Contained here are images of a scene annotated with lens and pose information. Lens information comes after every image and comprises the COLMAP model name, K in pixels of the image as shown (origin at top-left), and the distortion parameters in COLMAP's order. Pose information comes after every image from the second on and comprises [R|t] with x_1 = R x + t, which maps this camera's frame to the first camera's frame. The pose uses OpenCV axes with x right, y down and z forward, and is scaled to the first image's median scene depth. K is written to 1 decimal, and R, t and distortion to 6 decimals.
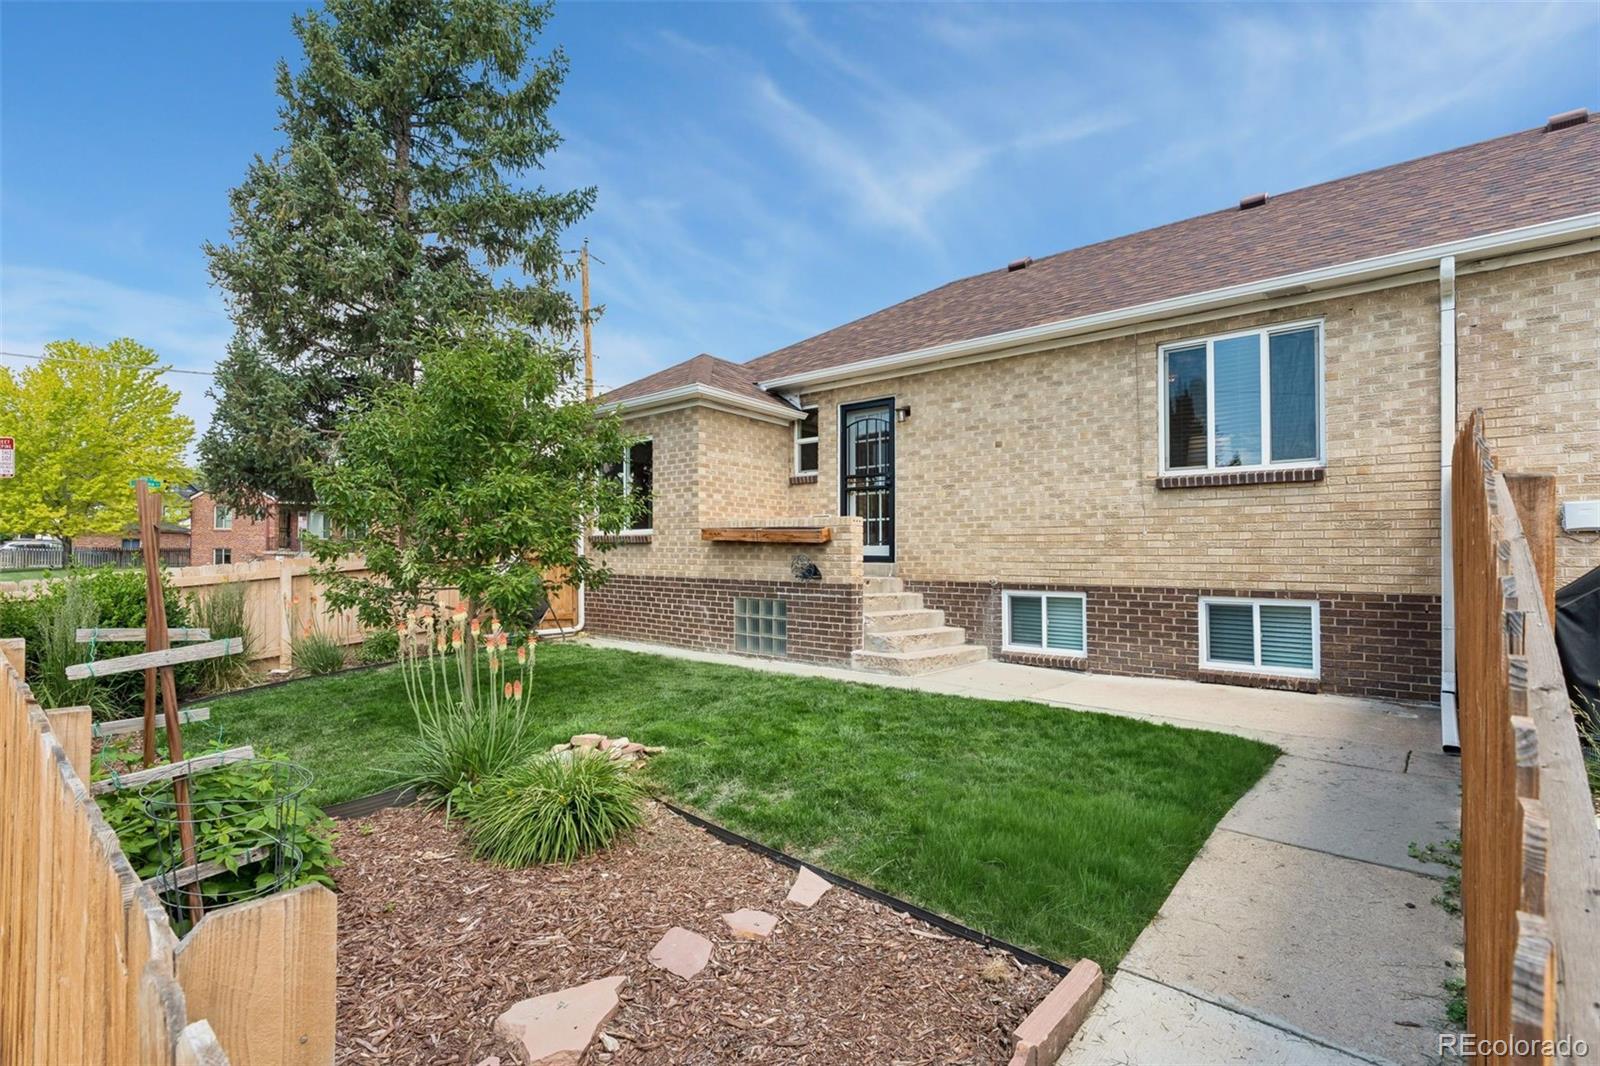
lens RADIAL K [[737.1, 0, 799.2], [0, 737.1, 545.6], [0, 0, 1]] dist [0.002831, -0.001667]
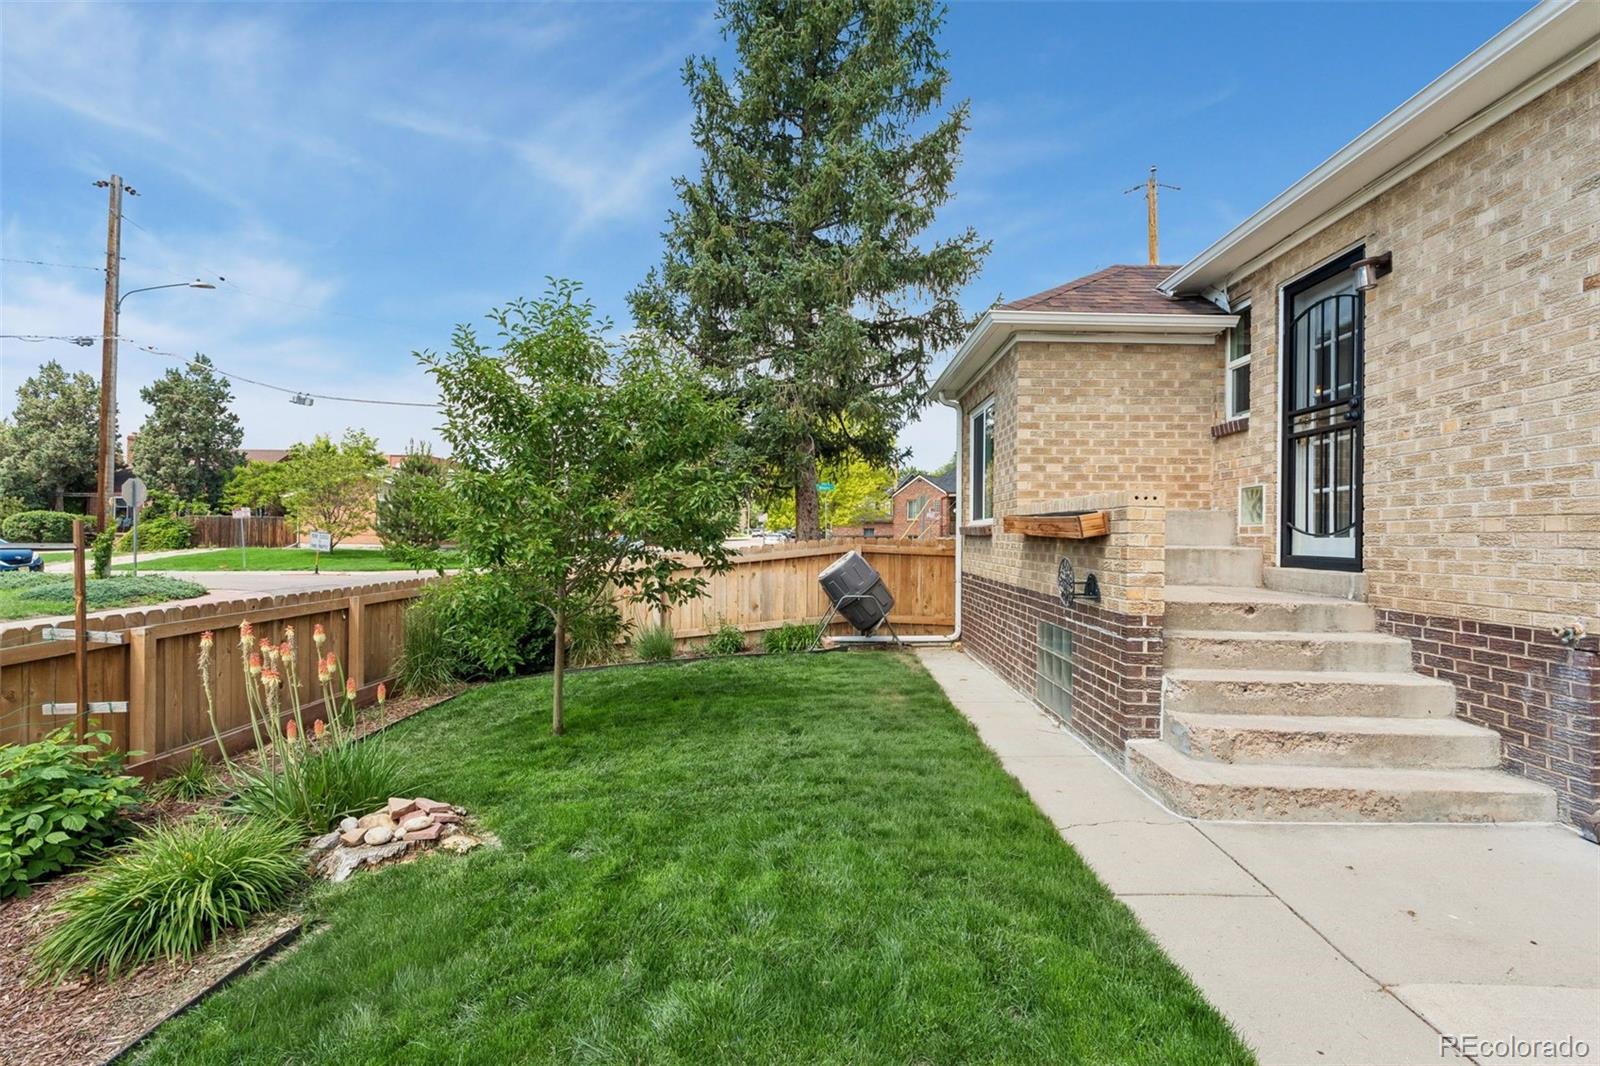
lens RADIAL K [[737.1, 0, 815.9], [0, 737.1, 538.0], [0, 0, 1]] dist [0.002831, -0.001667]
pose [[0.643887, -0.004818, -0.765106, 0.283613], [0.015139, 0.999865, 0.006444, -0.009563], [0.764971, -0.015732, 0.643872, 0.402148]]
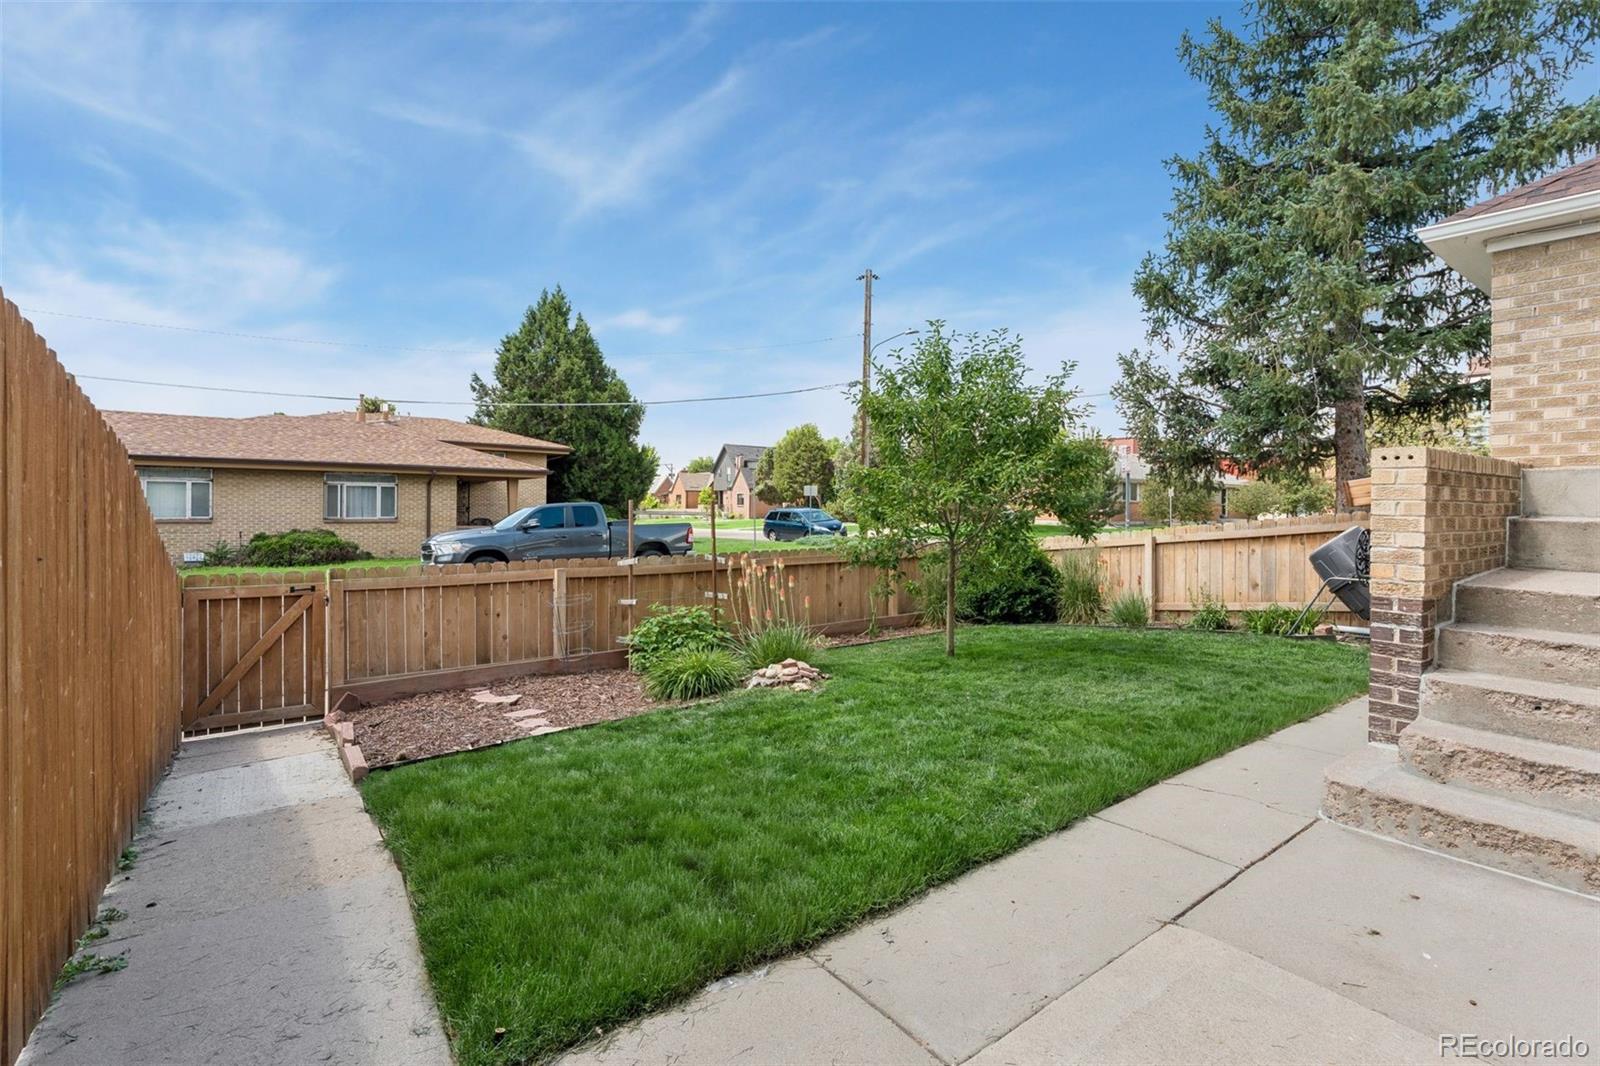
lens RADIAL K [[737.1, 0, 829.5], [0, 737.1, 518.1], [0, 0, 1]] dist [0.002831, -0.001667]
pose [[-0.176493, -0.001369, -0.984301, 0.489380], [0.011301, 0.999930, -0.003417, 0.000702], [0.984237, -0.011727, -0.176466, 0.626172]]
